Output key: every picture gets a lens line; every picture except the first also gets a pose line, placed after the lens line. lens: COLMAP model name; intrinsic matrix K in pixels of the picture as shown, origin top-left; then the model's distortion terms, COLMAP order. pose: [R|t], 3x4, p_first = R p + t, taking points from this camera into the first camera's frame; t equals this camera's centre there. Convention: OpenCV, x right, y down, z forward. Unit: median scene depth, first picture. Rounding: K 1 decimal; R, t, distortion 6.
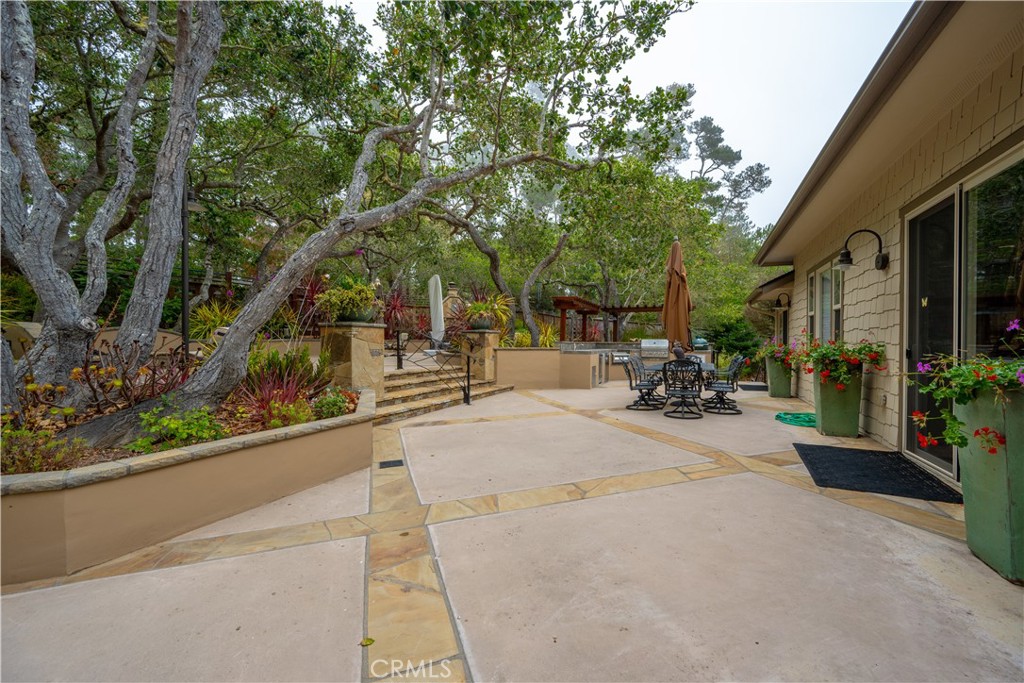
lens RADIAL K [[397.6, 0, 513.0], [0, 397.6, 341.9], [0, 0, 1]] dist [-0.000580, -0.000200]
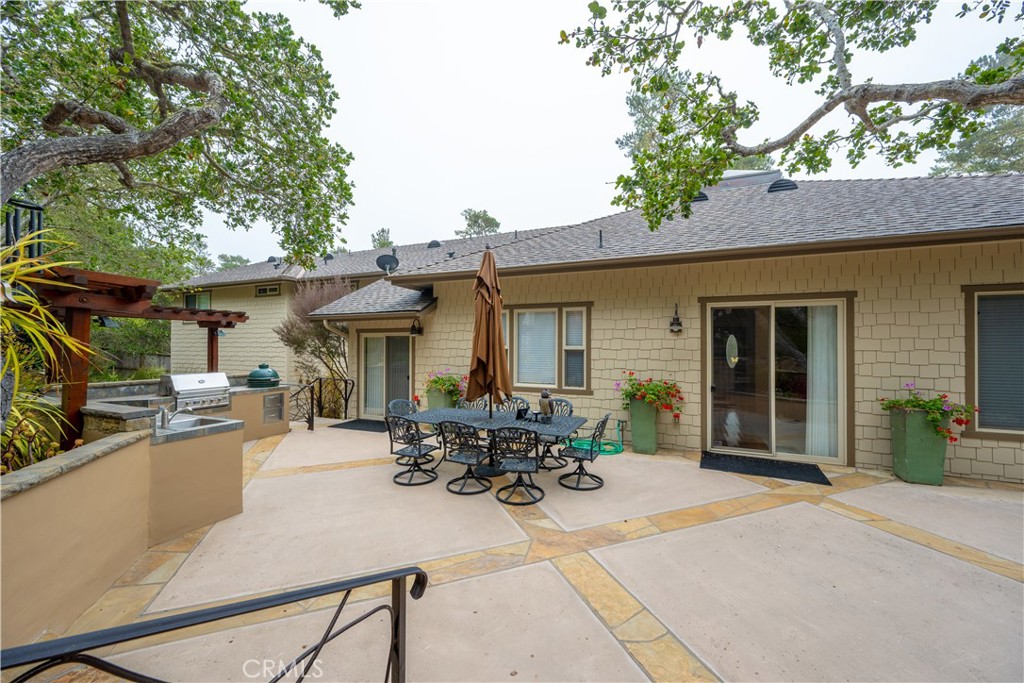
lens RADIAL K [[397.6, 0, 513.0], [0, 397.6, 341.9], [0, 0, 1]] dist [-0.000580, -0.000200]
pose [[-0.033097, 0.002411, 0.999449, -0.662484], [-0.003330, 0.999991, -0.002523, -0.170729], [-0.999447, -0.003412, -0.033088, 2.030171]]
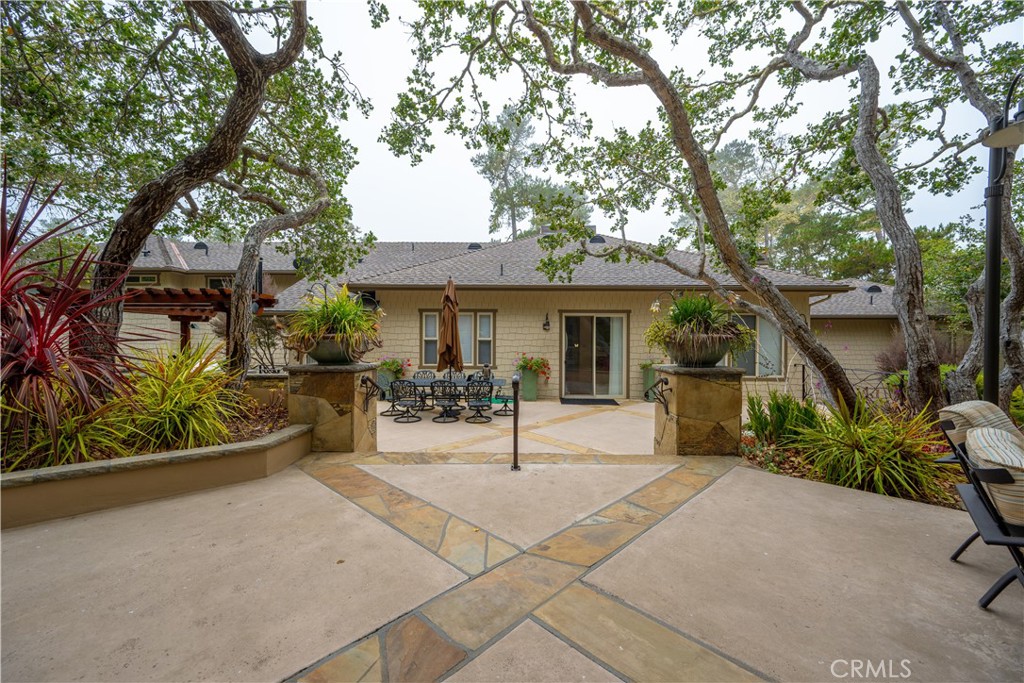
lens RADIAL K [[397.6, 0, 513.0], [0, 397.6, 341.9], [0, 0, 1]] dist [-0.000580, -0.000200]
pose [[-0.424132, -0.015046, 0.905476, -1.561650], [-0.007079, 0.999887, 0.013299, -0.166602], [-0.905573, -0.000770, -0.424190, 2.772309]]
